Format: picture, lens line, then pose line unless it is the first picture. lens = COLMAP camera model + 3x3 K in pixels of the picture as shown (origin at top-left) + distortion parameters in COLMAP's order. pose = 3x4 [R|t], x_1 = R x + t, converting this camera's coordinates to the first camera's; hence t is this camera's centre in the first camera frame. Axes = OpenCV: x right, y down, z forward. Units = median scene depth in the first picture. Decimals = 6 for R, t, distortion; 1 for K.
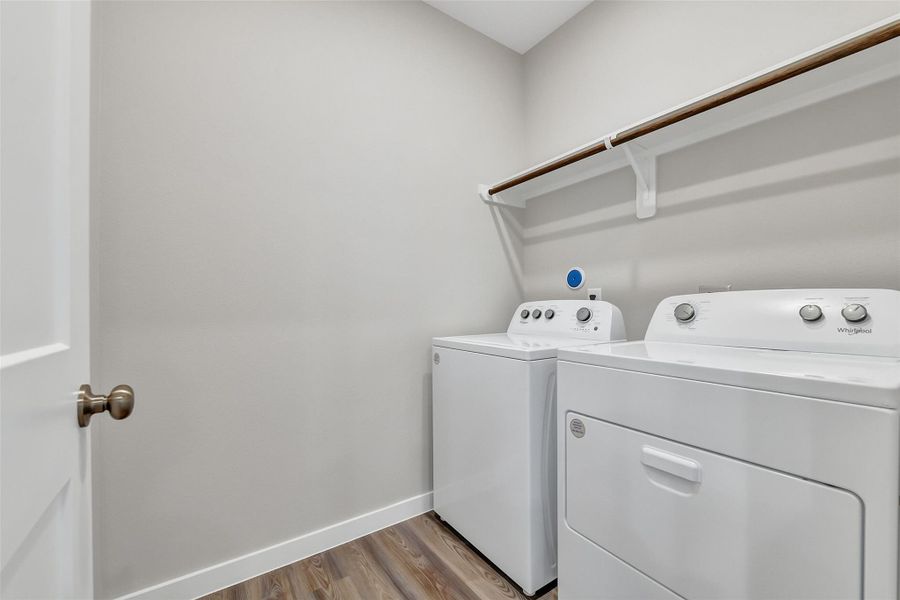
lens RADIAL K [[357.8, 0, 448.0], [0, 357.8, 303.8], [0, 0, 1]] dist [-0.012002, 0.000073]
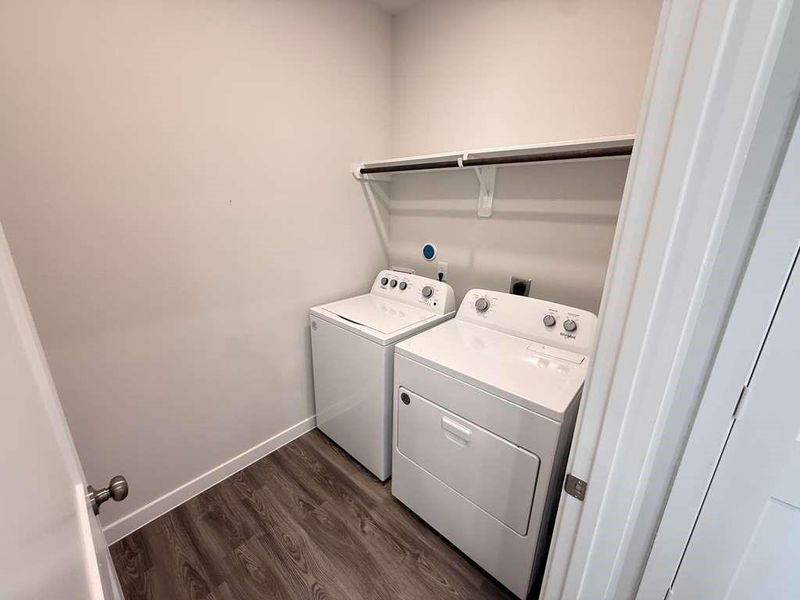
lens RADIAL K [[320.8, 0, 397.0], [0, 320.8, 297.5], [0, 0, 1]] dist [-0.001509, -0.000435]
pose [[0.972552, -0.041568, 0.228945, -0.025835], [-0.027345, 0.956679, 0.289856, -0.295281], [-0.231075, -0.288161, 0.929283, -0.087938]]
